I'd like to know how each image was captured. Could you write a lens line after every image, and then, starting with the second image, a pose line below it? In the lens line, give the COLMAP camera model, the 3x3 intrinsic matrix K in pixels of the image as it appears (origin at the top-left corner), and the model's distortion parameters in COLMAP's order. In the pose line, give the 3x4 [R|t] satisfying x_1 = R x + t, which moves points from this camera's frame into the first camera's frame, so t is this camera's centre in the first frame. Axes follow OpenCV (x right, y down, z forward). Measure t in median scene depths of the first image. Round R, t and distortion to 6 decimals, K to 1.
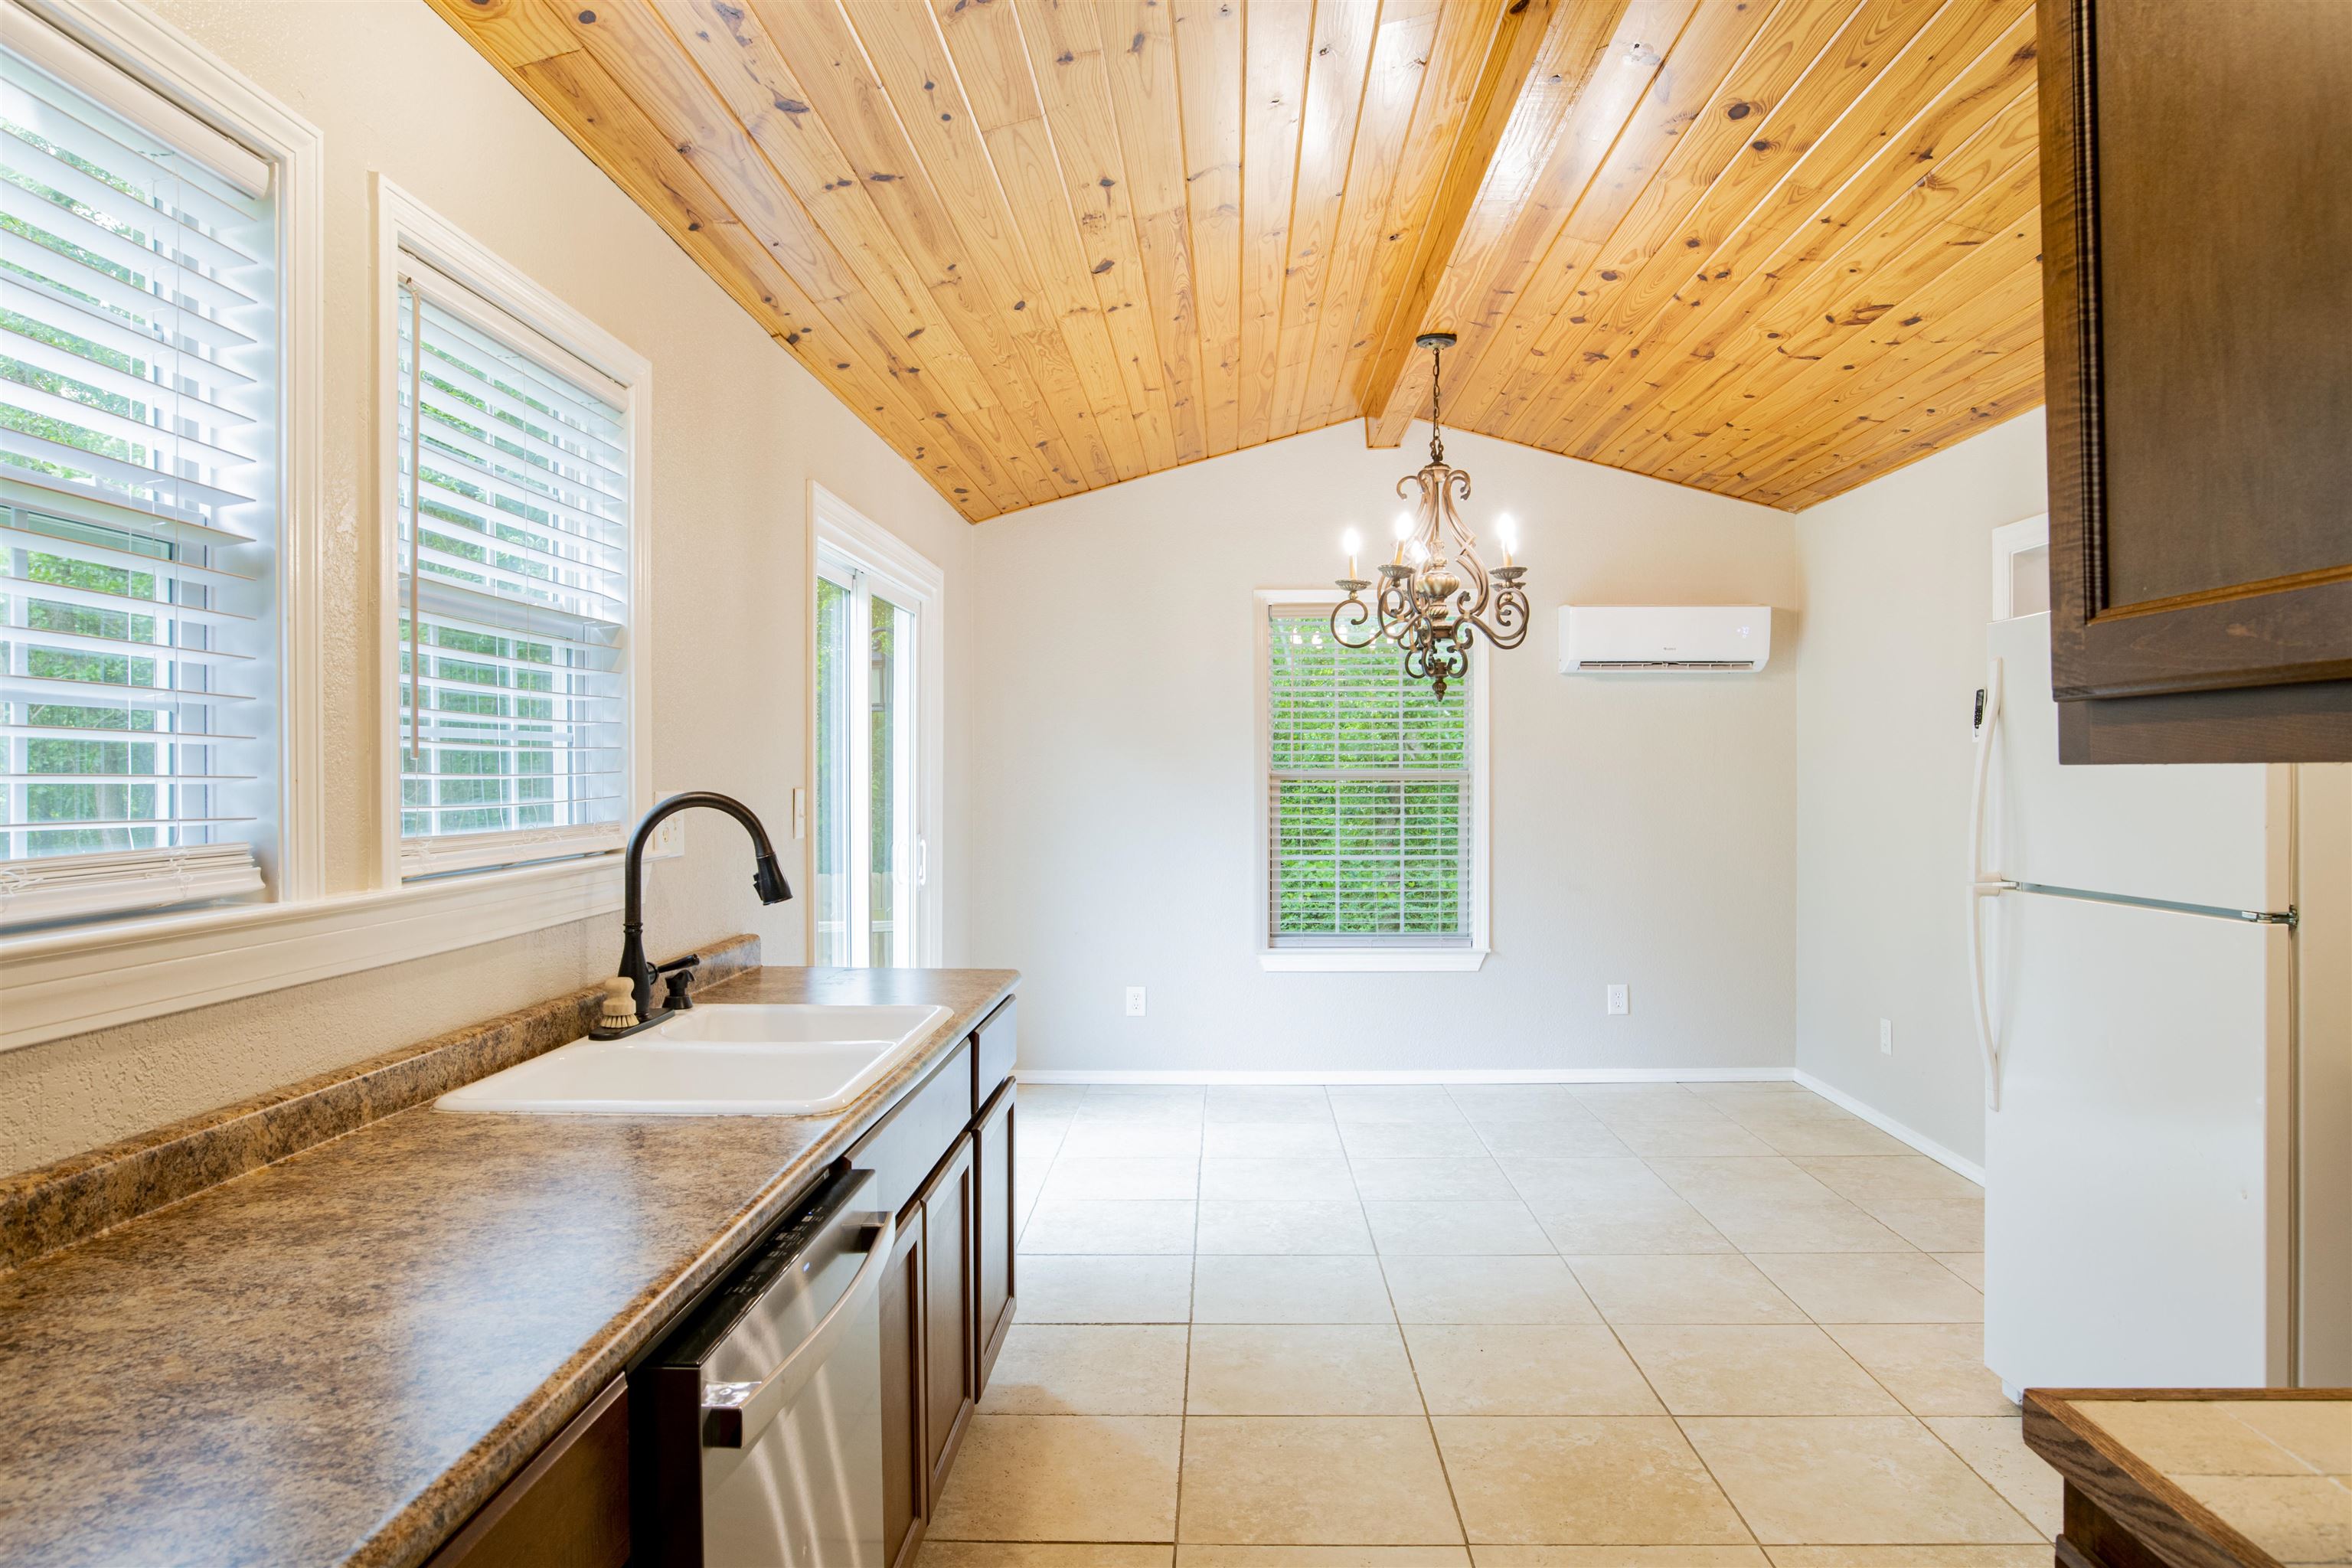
lens RADIAL K [[1485.5, 0, 1182.1], [0, 1485.5, 777.0], [0, 0, 1]] dist [-0.032899, -0.000290]
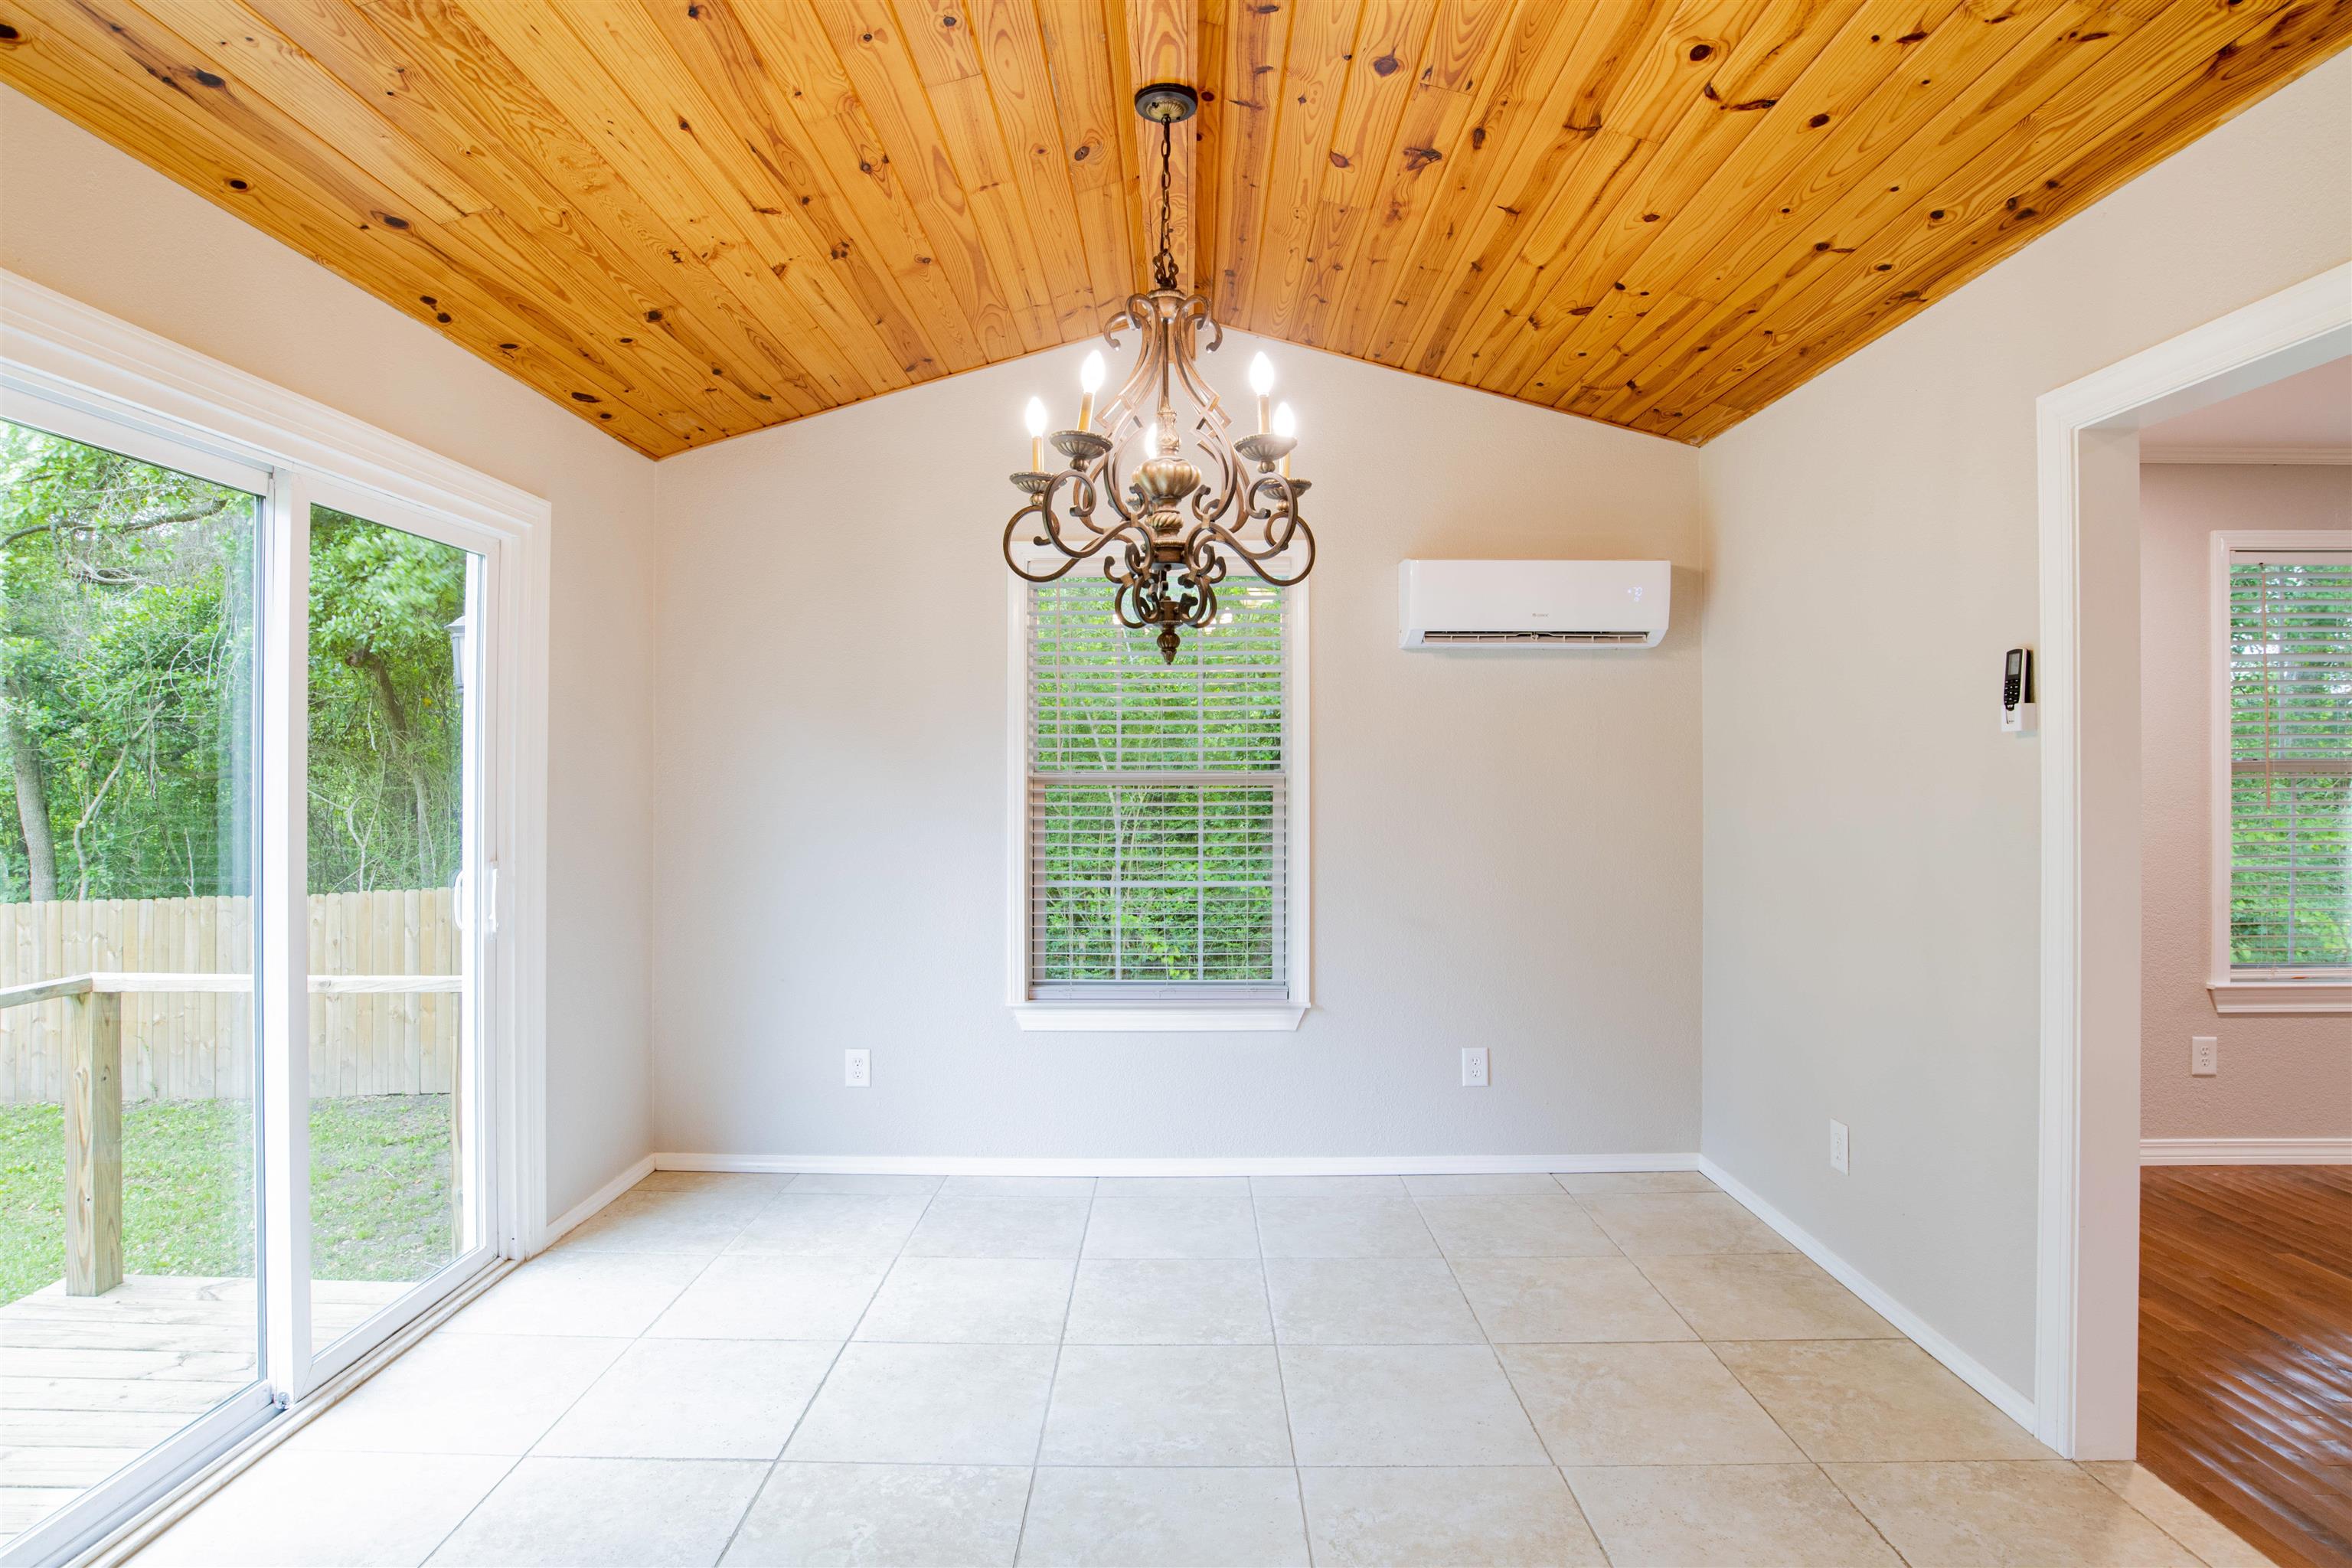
lens RADIAL K [[1223.5, 0, 1154.0], [0, 1223.5, 760.9], [0, 0, 1]] dist [-0.052465, 0.014291]
pose [[0.999988, 0.001756, 0.004475, 0.147007], [-0.001699, 0.999917, -0.012733, -0.003138], [-0.004497, 0.012725, 0.999909, 0.430623]]
